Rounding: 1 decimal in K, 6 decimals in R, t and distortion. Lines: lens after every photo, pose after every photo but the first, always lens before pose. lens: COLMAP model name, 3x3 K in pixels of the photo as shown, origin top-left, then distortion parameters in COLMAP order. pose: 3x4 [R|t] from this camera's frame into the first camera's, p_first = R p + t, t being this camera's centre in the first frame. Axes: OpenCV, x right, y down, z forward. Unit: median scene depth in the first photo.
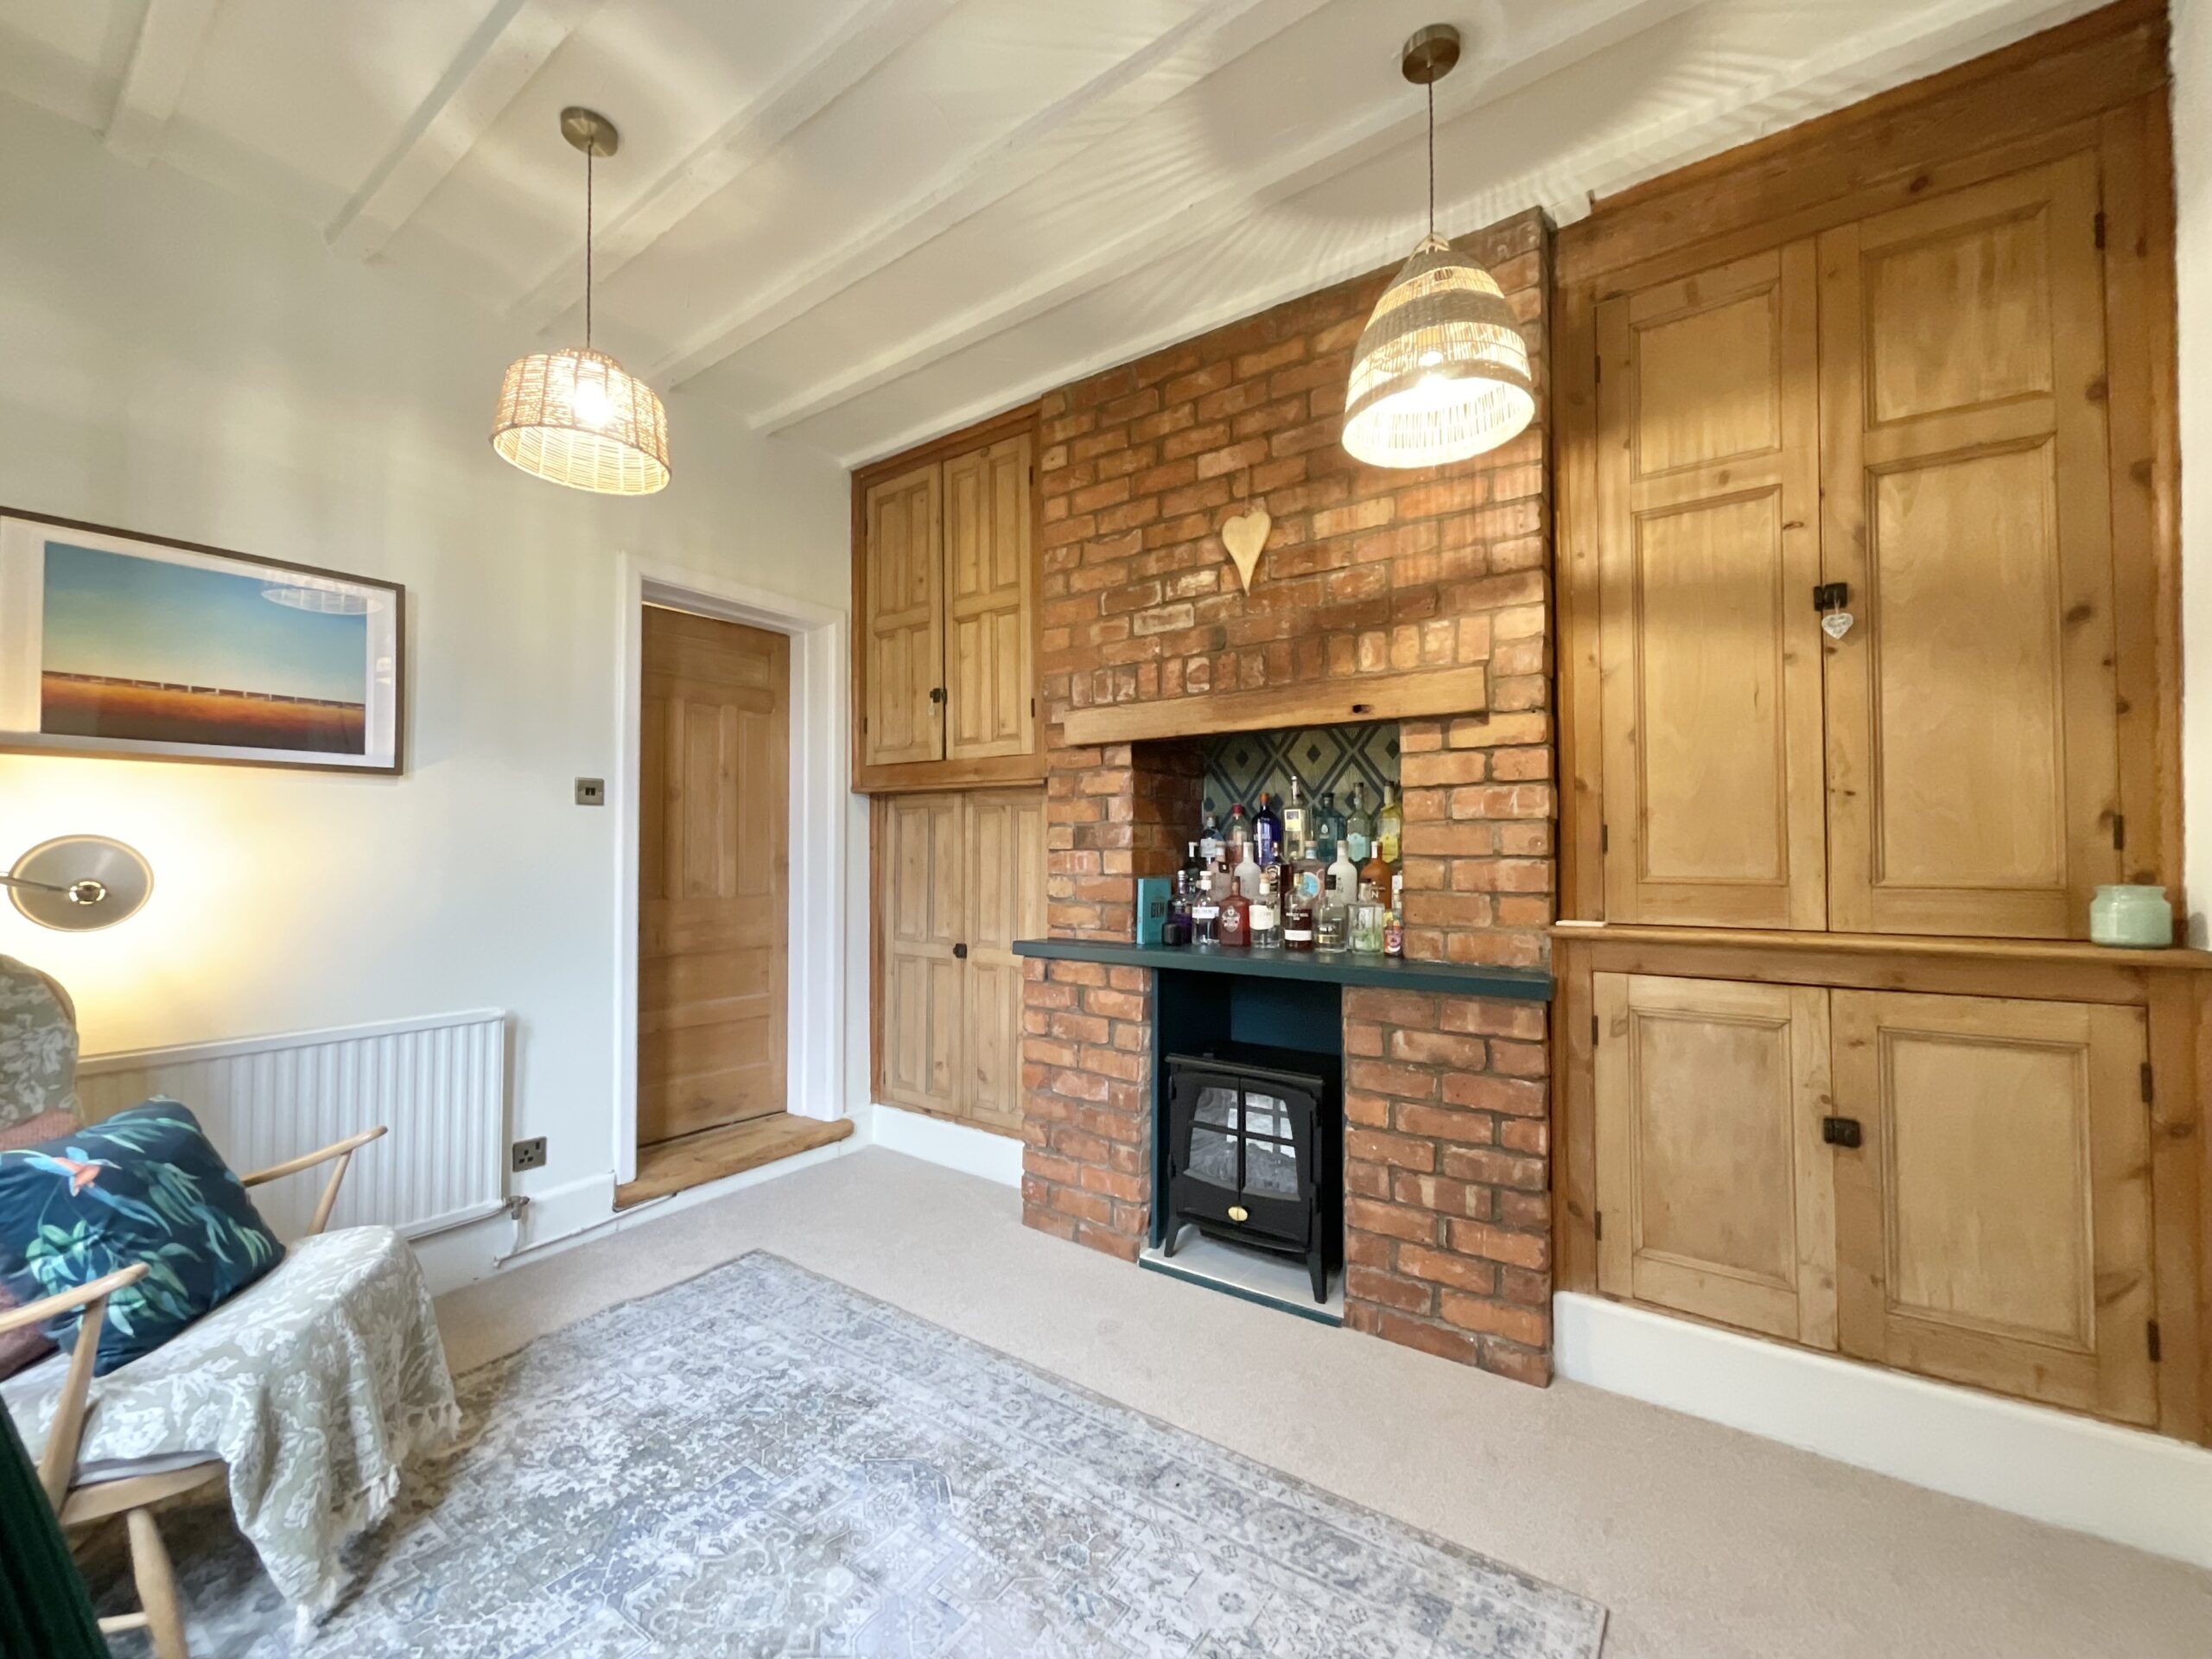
lens RADIAL K [[900.6, 0, 1106.0], [0, 900.6, 829.5], [0, 0, 1]] dist [-0.001959, -0.000599]
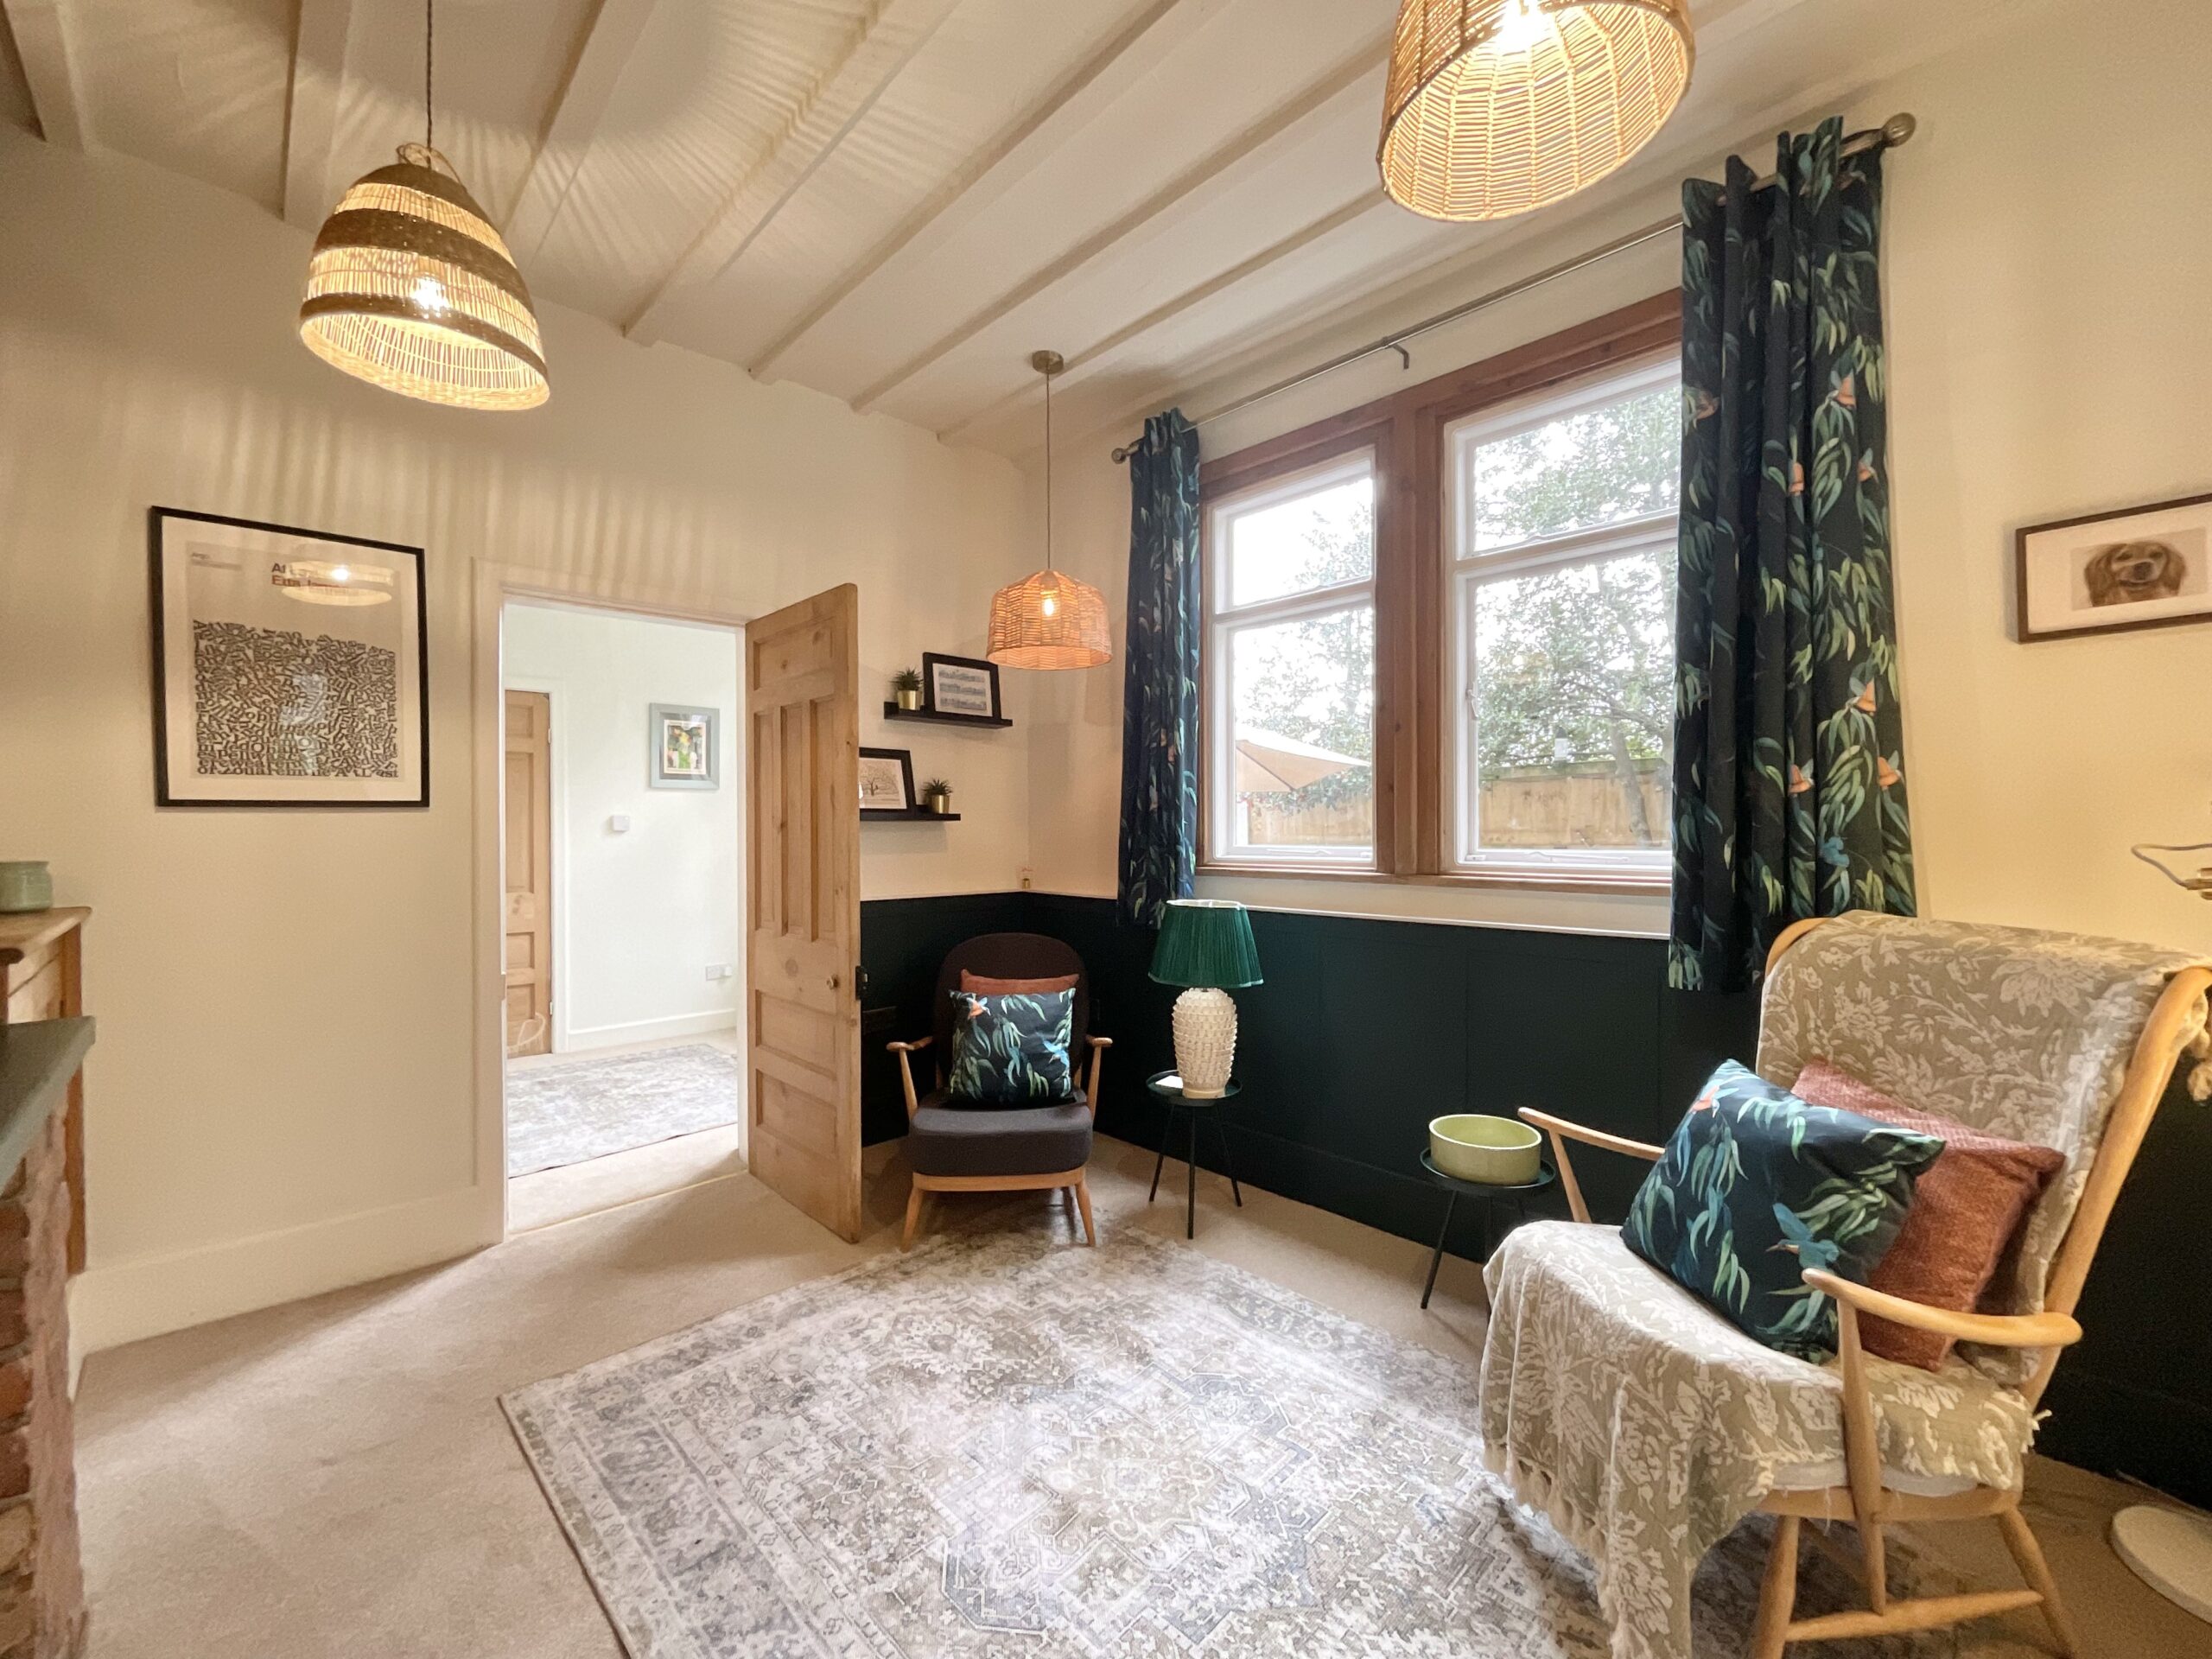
lens RADIAL K [[900.6, 0, 1106.0], [0, 900.6, 829.5], [0, 0, 1]] dist [-0.001959, -0.000599]
pose [[-0.985346, 0.007201, 0.170415, -0.520232], [0.003397, 0.999739, -0.022608, 0.051430], [-0.170534, -0.021698, -0.985113, 1.999891]]
